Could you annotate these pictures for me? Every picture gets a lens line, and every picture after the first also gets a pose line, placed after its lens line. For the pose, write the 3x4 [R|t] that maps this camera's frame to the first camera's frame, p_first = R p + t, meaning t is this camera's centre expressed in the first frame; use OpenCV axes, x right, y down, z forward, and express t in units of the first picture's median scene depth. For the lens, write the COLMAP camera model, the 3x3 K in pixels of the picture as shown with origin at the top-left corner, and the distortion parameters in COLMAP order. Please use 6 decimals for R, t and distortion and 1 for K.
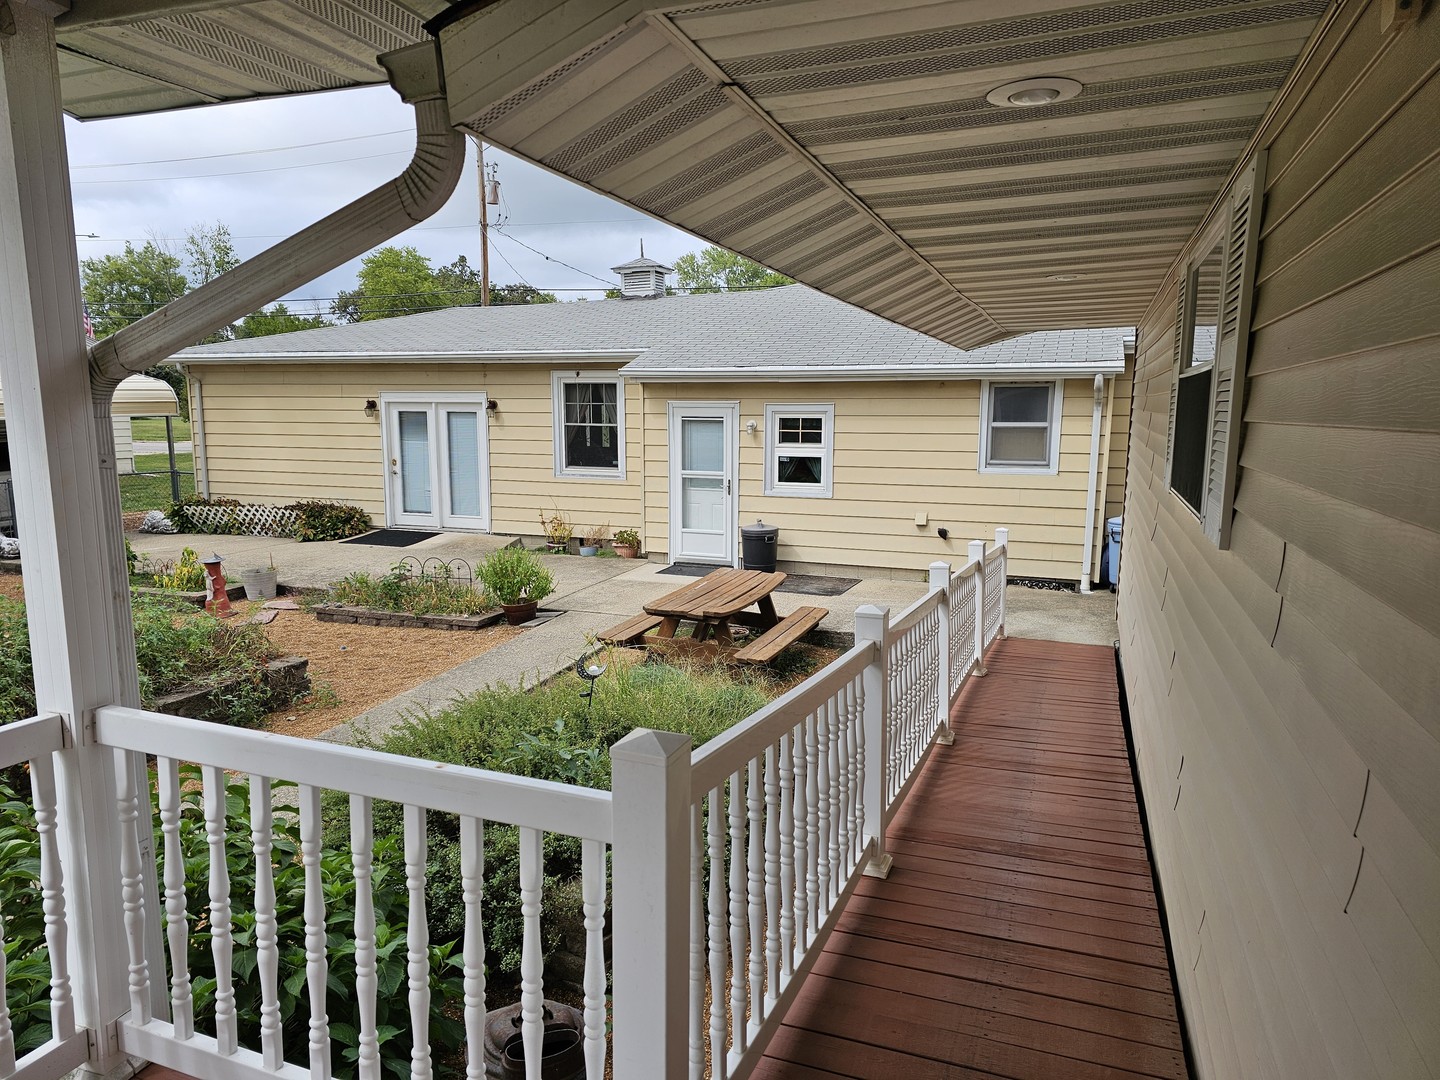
lens RADIAL K [[956.1, 0, 725.6], [0, 956.1, 520.4], [0, 0, 1]] dist [0.073850, -0.063507]
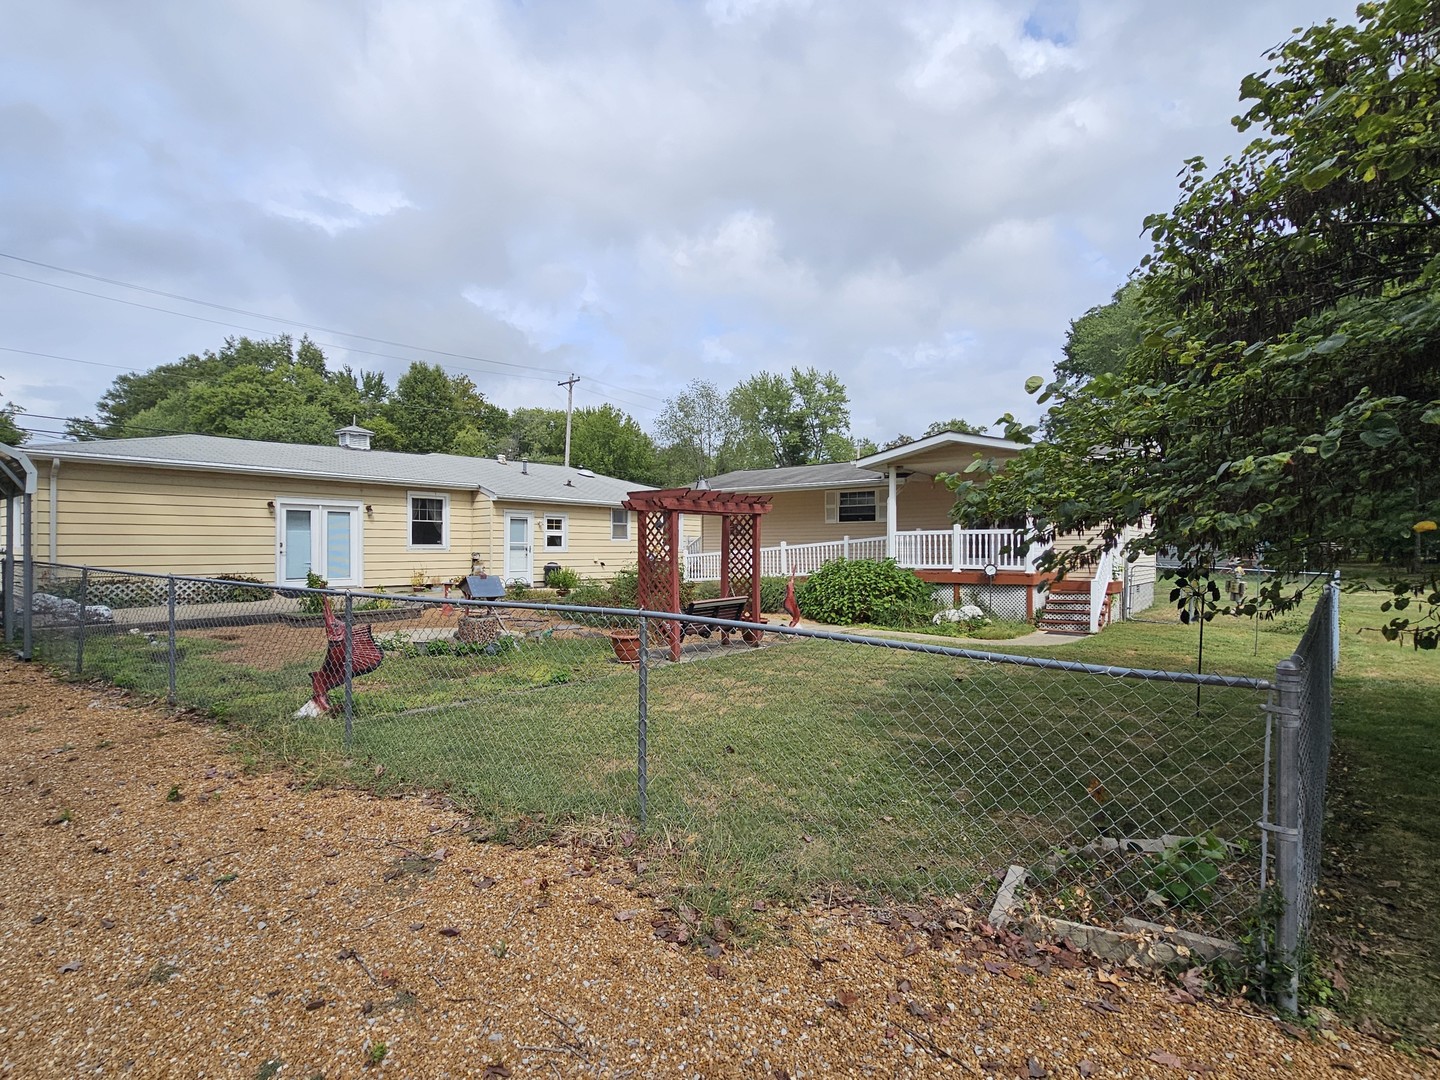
lens RADIAL K [[585.3, 0, 720.0], [0, 585.3, 540.0], [0, 0, 1]] dist [0.002019, -0.000061]
pose [[0.393383, -0.001098, 0.919374, -1.077218], [0.108248, 0.993099, -0.045132, 0.053048], [-0.912980, 0.117275, 0.390787, 0.064666]]
